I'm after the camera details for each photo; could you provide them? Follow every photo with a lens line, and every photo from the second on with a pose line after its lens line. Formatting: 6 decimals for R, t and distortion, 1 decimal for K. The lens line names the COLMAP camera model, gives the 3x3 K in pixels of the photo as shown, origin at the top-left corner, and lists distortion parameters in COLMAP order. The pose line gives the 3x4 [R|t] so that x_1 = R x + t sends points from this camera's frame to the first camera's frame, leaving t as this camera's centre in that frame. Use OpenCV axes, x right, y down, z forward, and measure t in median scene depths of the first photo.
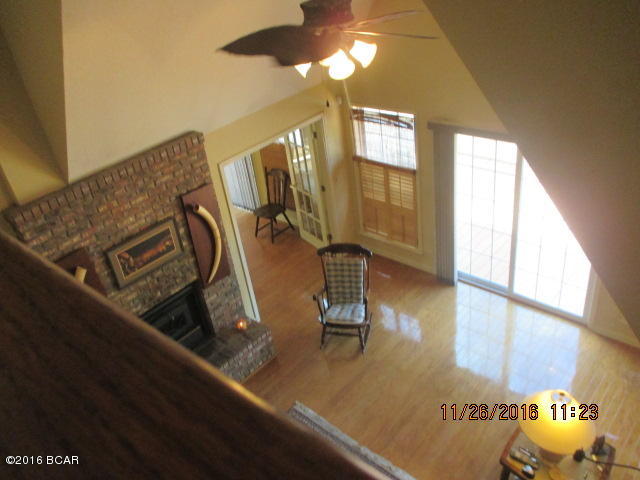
lens RADIAL K [[541.4, 0, 319.6], [0, 541.4, 224.5], [0, 0, 1]] dist [-0.027367, 0.012826]
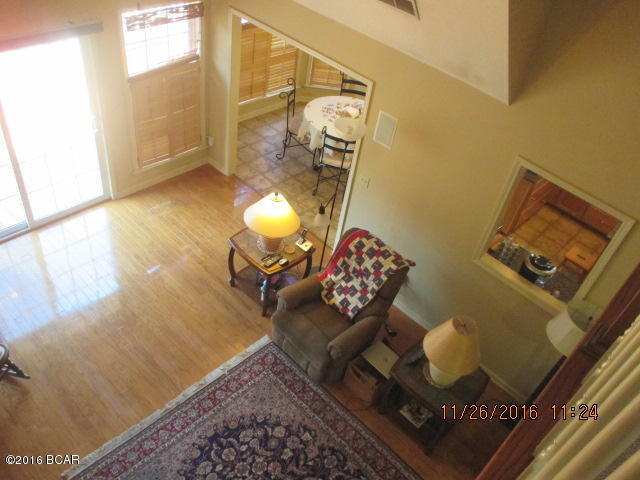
lens RADIAL K [[541.4, 0, 319.6], [0, 541.4, 224.5], [0, 0, 1]] dist [-0.027367, 0.012826]
pose [[0.023990, -0.547359, 0.836554, -0.449451], [0.382261, 0.778228, 0.498234, -0.158933], [-0.923743, 0.307829, 0.227904, 0.406562]]
